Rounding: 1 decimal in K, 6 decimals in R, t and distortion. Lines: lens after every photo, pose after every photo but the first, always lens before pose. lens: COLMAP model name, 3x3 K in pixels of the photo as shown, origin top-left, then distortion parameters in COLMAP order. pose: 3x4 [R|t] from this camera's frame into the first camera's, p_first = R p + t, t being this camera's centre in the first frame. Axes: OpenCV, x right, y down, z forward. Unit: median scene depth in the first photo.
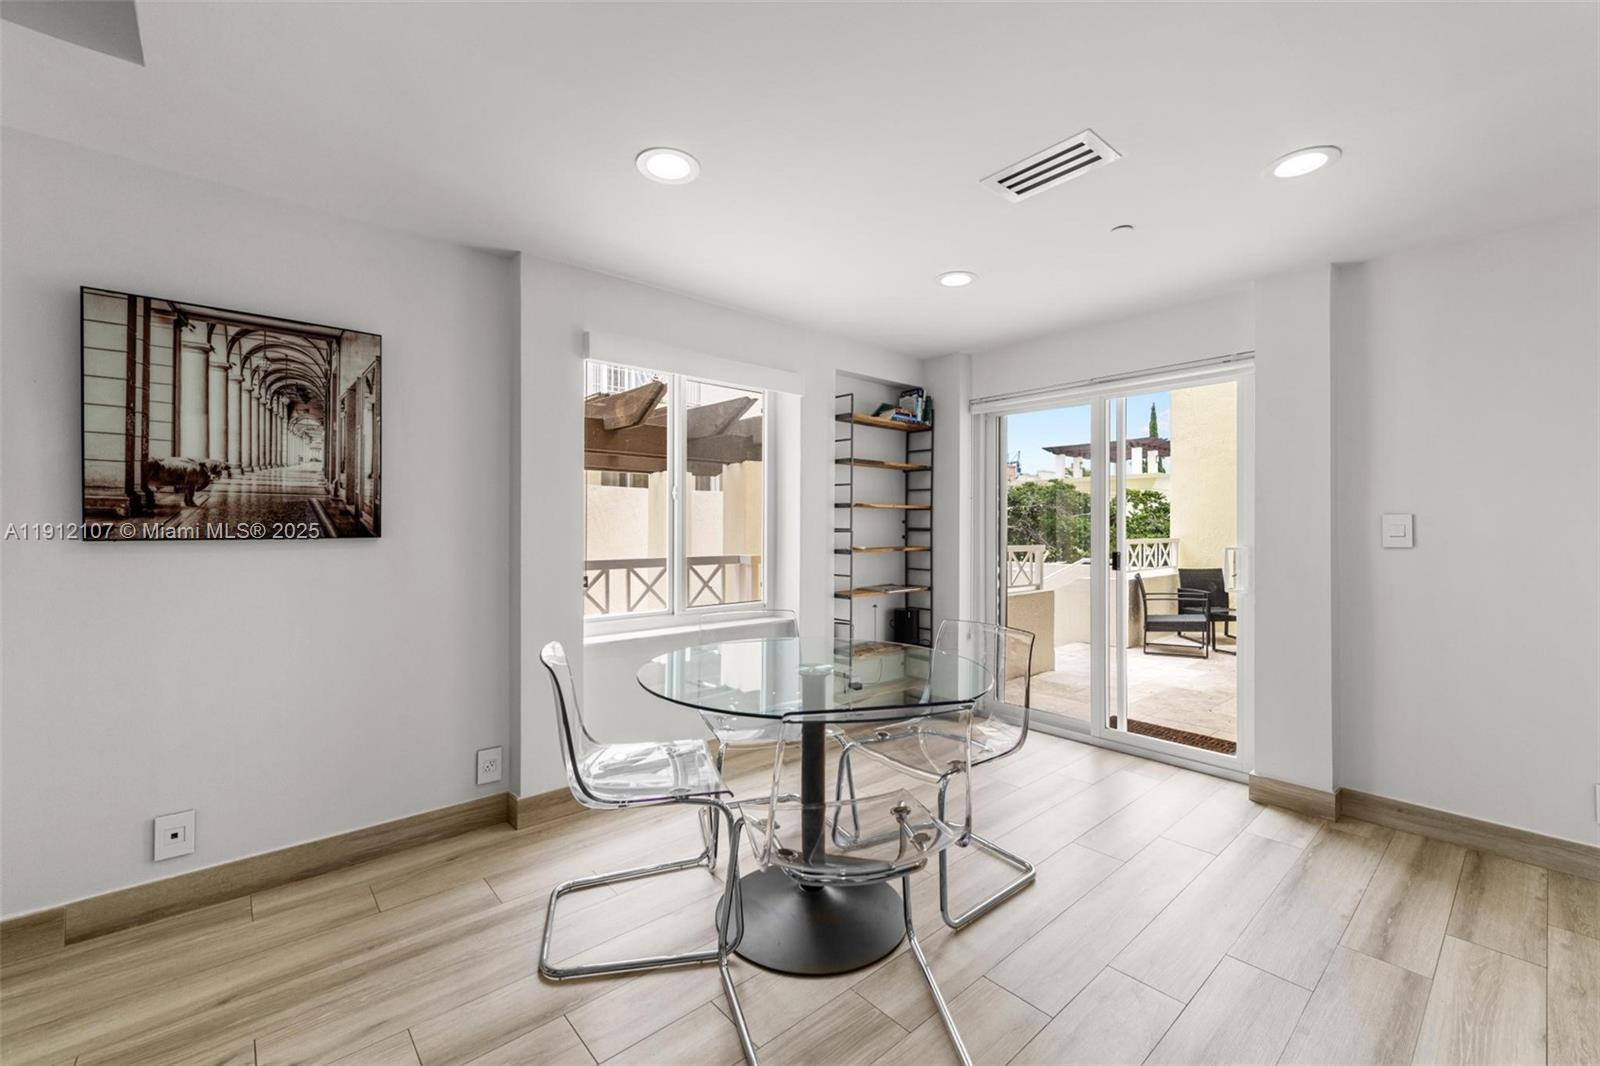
lens RADIAL K [[643.3, 0, 810.3], [0, 643.3, 527.1], [0, 0, 1]] dist [0.004219, -0.002453]
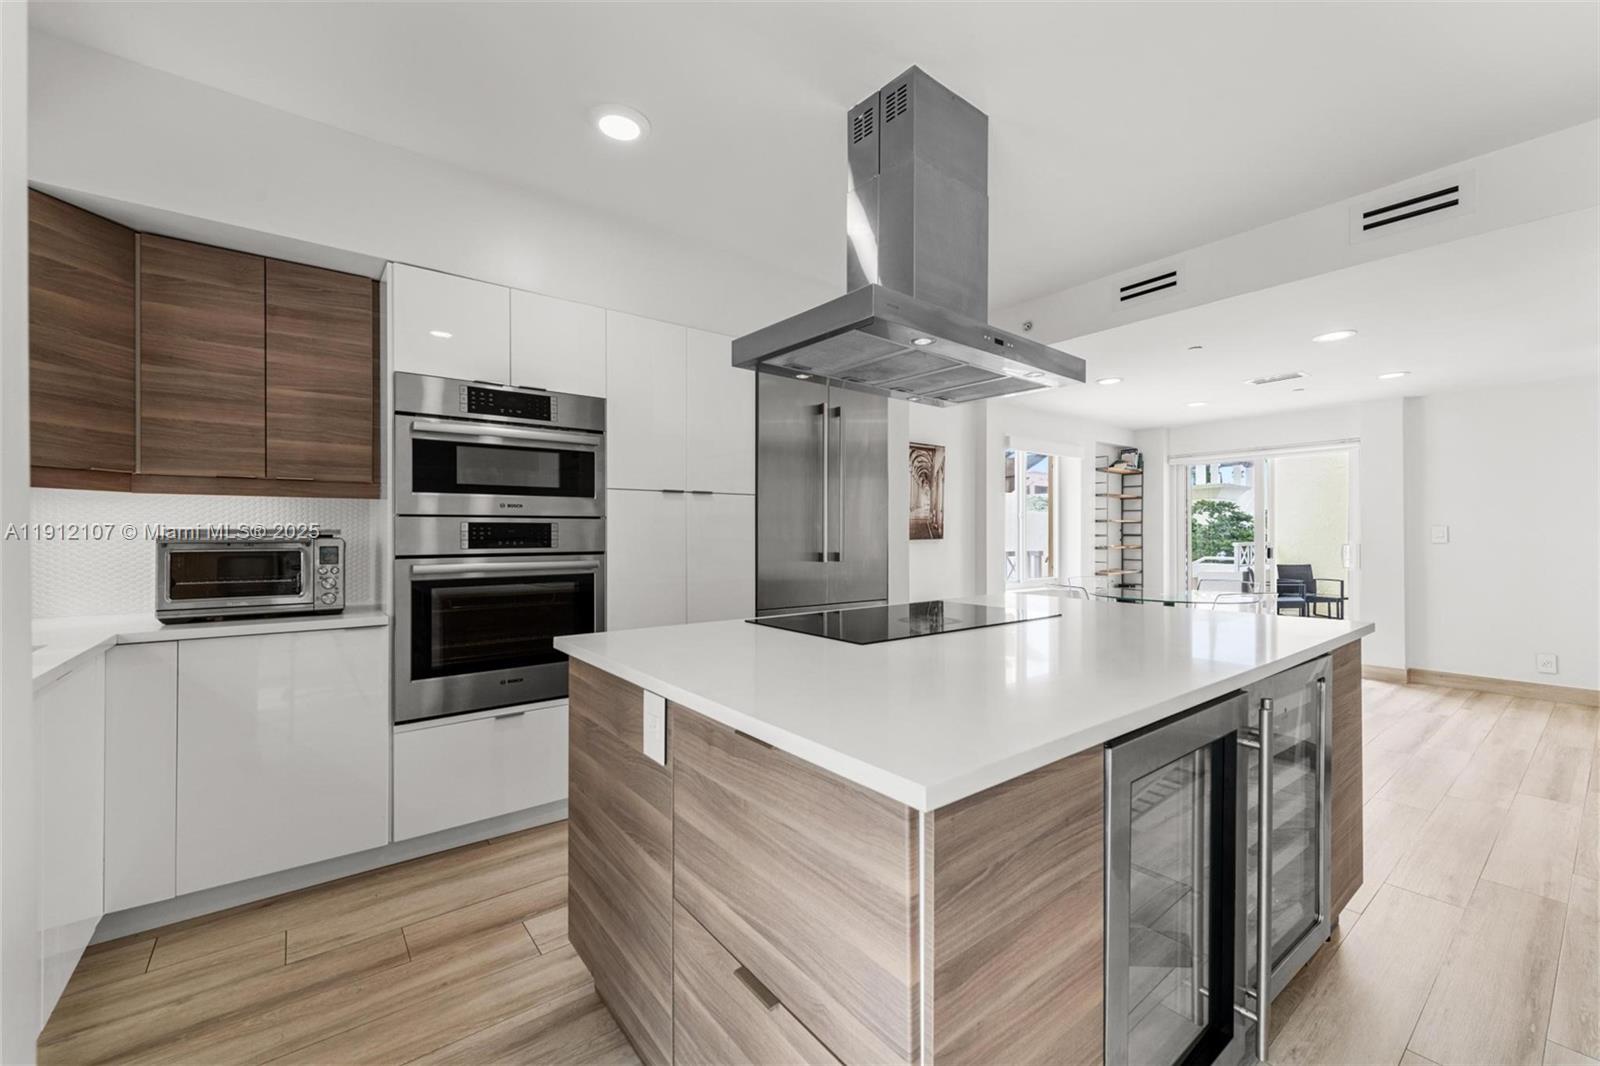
lens RADIAL K [[643.3, 0, 801.3], [0, 643.3, 535.1], [0, 0, 1]] dist [0.004219, -0.002453]
pose [[0.998238, -0.003359, -0.059243, -1.084056], [0.003391, 0.999994, 0.000454, 0.000045], [0.059241, -0.000654, 0.998243, -1.275049]]
